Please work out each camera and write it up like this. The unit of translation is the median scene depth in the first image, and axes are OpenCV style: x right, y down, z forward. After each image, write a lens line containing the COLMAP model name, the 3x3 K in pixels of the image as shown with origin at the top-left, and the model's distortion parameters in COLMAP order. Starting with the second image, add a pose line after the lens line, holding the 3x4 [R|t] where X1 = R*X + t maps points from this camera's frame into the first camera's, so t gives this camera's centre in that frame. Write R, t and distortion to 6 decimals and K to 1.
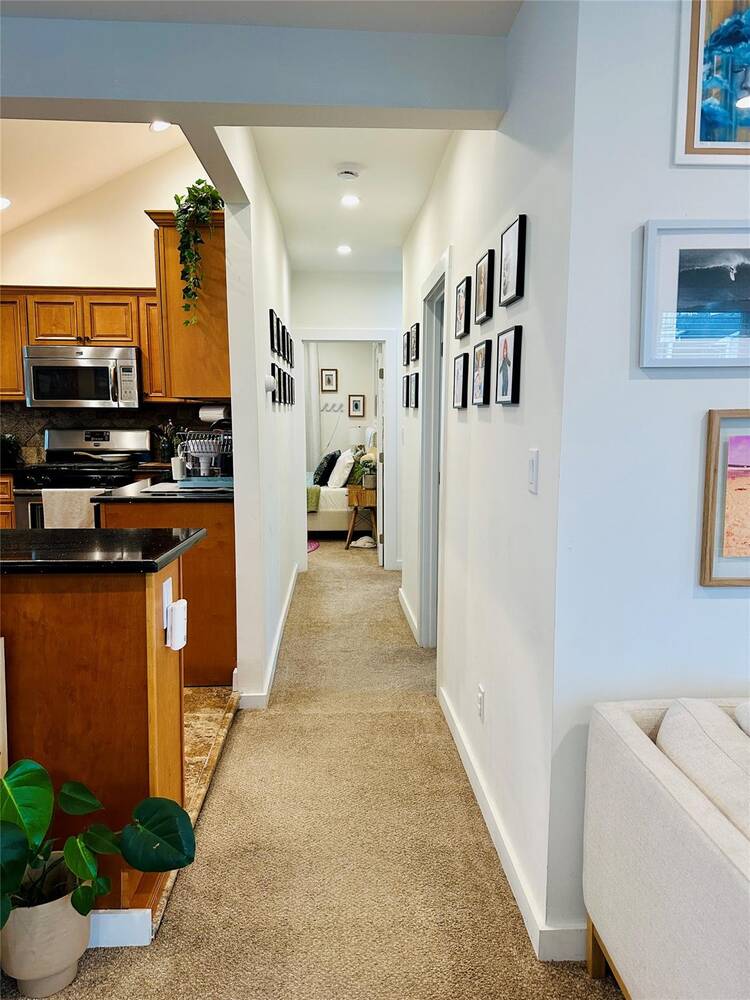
lens RADIAL K [[706.4, 0, 376.7], [0, 706.4, 497.6], [0, 0, 1]] dist [0.022249, -0.019803]
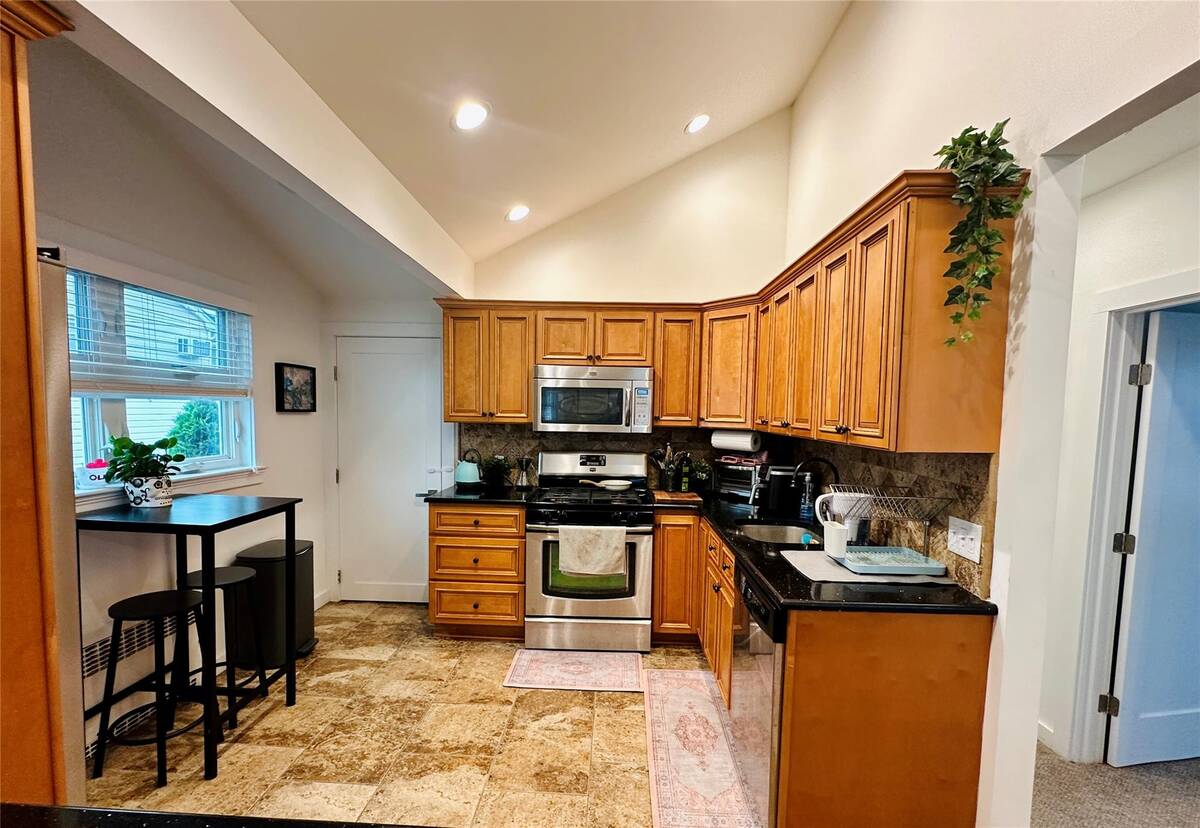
lens RADIAL K [[541.0, 0, 602.3], [0, 541.0, 452.3], [0, 0, 1]] dist [-0.000479, 0.000630]
pose [[0.996801, 0.020445, -0.077270, -0.352471], [-0.023408, 0.999018, -0.037631, -0.076228], [0.076425, 0.039319, 0.996300, 0.310852]]
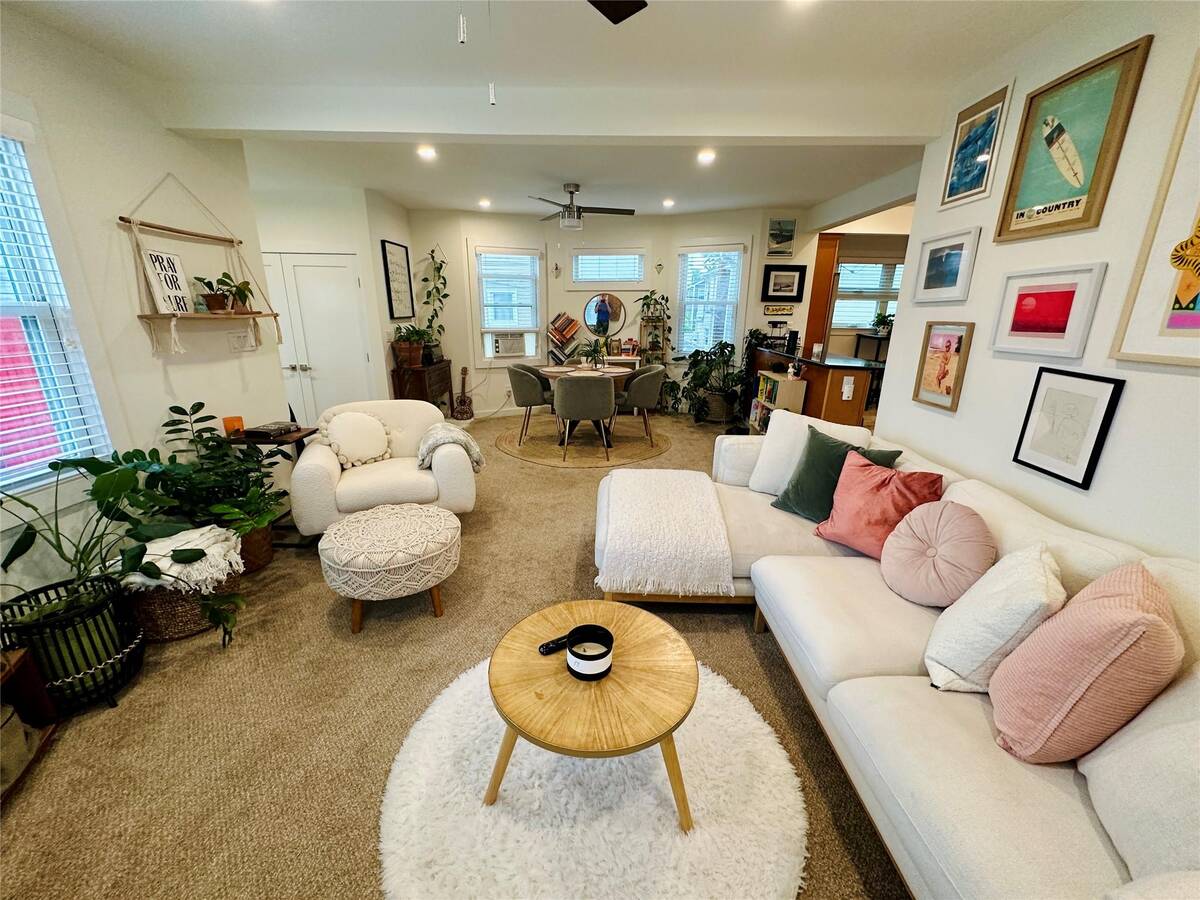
lens RADIAL K [[479.4, 0, 601.6], [0, 479.4, 448.7], [0, 0, 1]] dist [-0.002912, -0.000065]
pose [[-0.053211, 0.277348, -0.959295, 0.684040], [-0.129454, 0.950633, 0.282025, -0.010363], [0.990157, 0.139192, -0.014681, 0.015409]]
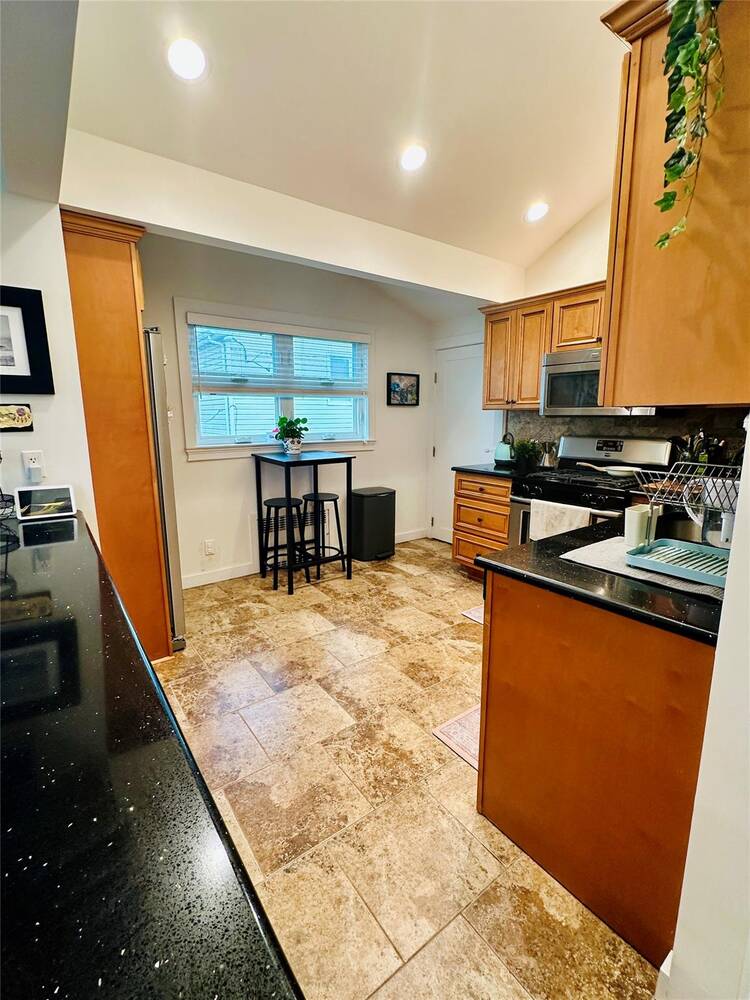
lens RADIAL K [[454.9, 0, 375.8], [0, 454.9, 500.4], [0, 0, 1]] dist [-0.001817, 0.001712]
pose [[0.554118, 0.149746, -0.818859, -0.068656], [-0.089077, 0.988705, 0.120528, -0.064683], [0.827659, 0.006155, 0.561198, 0.441321]]
